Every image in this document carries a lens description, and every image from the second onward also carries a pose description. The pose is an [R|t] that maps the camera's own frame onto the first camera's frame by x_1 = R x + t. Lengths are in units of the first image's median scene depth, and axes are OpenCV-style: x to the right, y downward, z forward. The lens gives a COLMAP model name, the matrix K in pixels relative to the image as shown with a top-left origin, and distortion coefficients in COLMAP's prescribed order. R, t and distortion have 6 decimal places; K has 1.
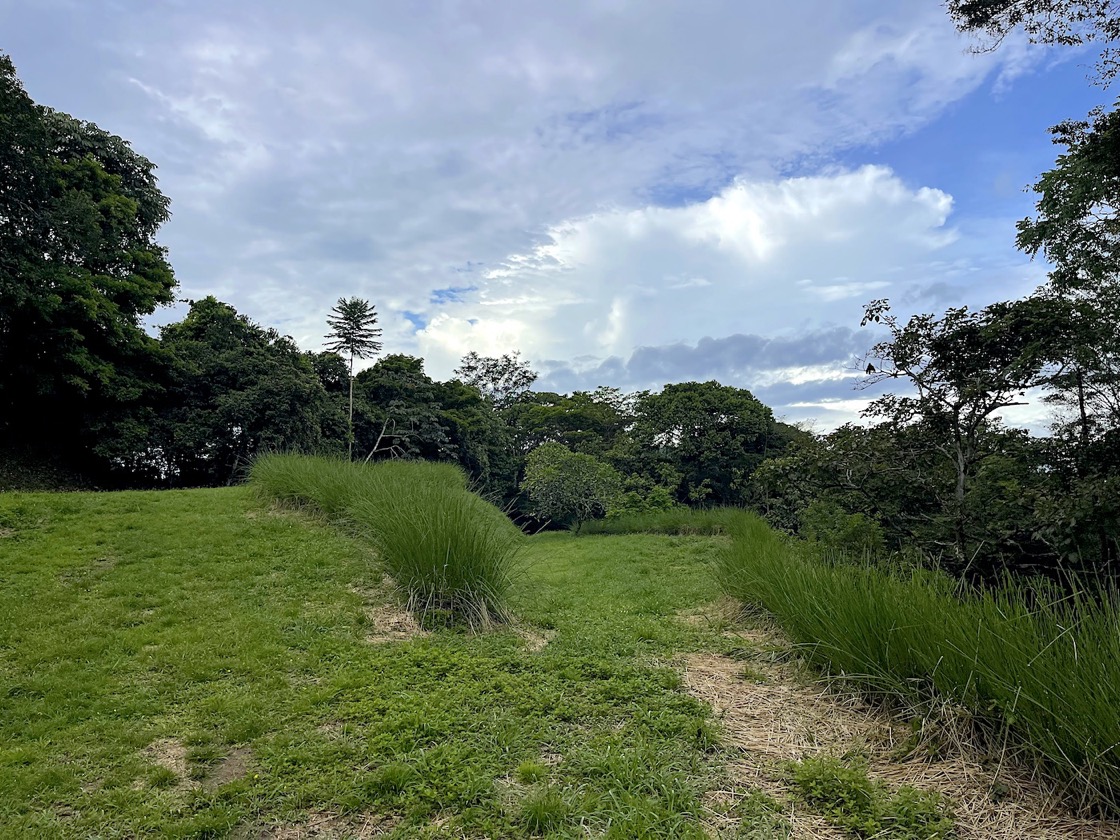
lens RADIAL K [[839.3, 0, 575.7], [0, 839.3, 400.3], [0, 0, 1]] dist [0.056737, -0.058441]
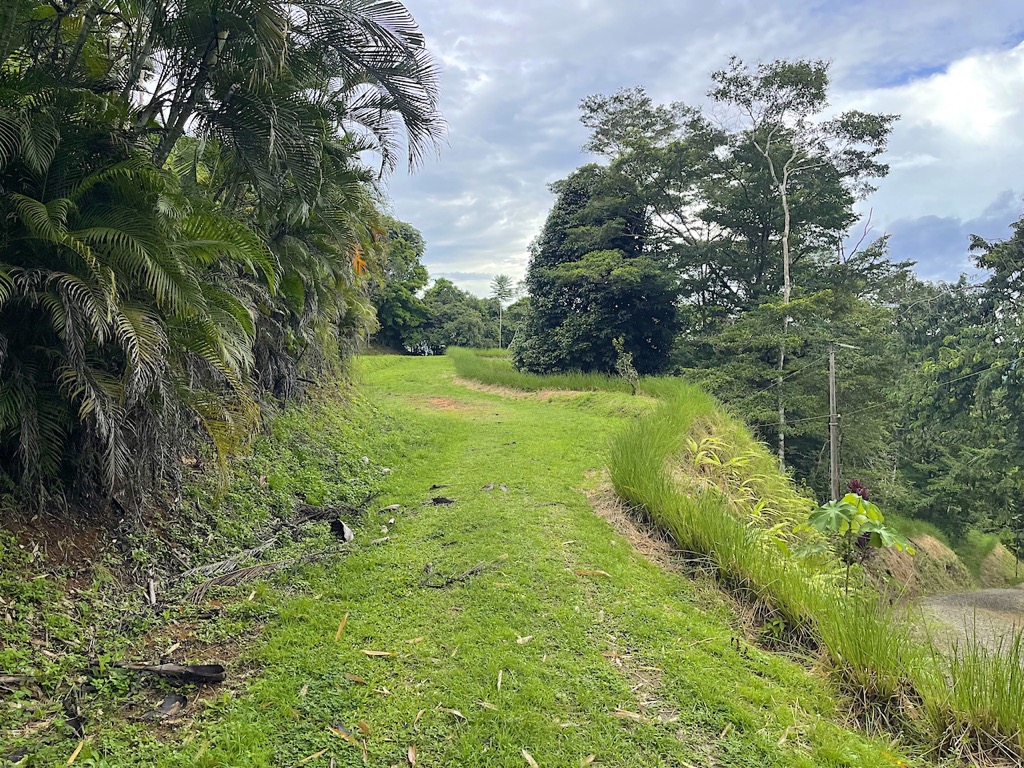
lens RADIAL K [[767.4, 0, 513.7], [0, 767.4, 378.7], [0, 0, 1]] dist [0.056737, -0.058441]
pose [[0.944546, 0.013147, -0.328117, 0.435164], [0.021970, 0.994429, 0.103090, -0.058127], [0.327644, -0.104581, 0.938995, -0.915416]]
